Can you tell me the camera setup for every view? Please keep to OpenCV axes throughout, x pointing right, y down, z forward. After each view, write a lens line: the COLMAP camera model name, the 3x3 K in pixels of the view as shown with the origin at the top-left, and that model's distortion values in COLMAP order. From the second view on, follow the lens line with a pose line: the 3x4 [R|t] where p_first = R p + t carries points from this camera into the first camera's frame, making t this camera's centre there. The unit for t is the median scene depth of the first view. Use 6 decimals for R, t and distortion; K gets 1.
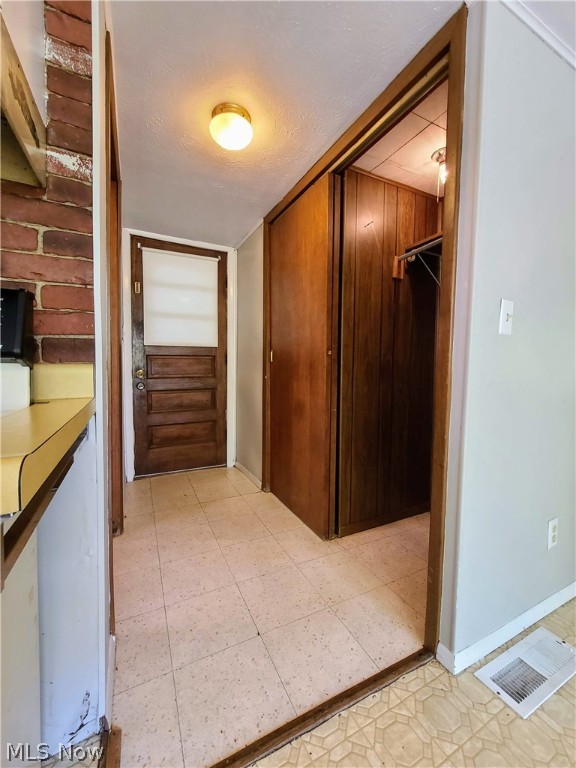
lens RADIAL K [[312.1, 0, 290.2], [0, 312.1, 379.6], [0, 0, 1]] dist [0.000146, 0.000027]
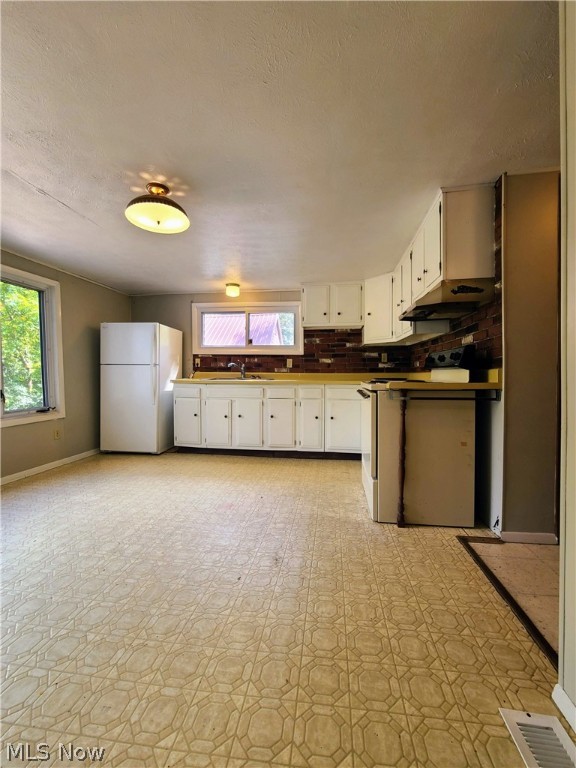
lens RADIAL K [[312.1, 0, 290.2], [0, 312.1, 379.6], [0, 0, 1]] dist [0.000146, 0.000027]
pose [[-0.577411, -0.000870, -0.816453, 1.958445], [-0.042466, 0.998678, 0.028969, 0.034397], [0.815348, 0.051398, -0.576685, 0.981020]]
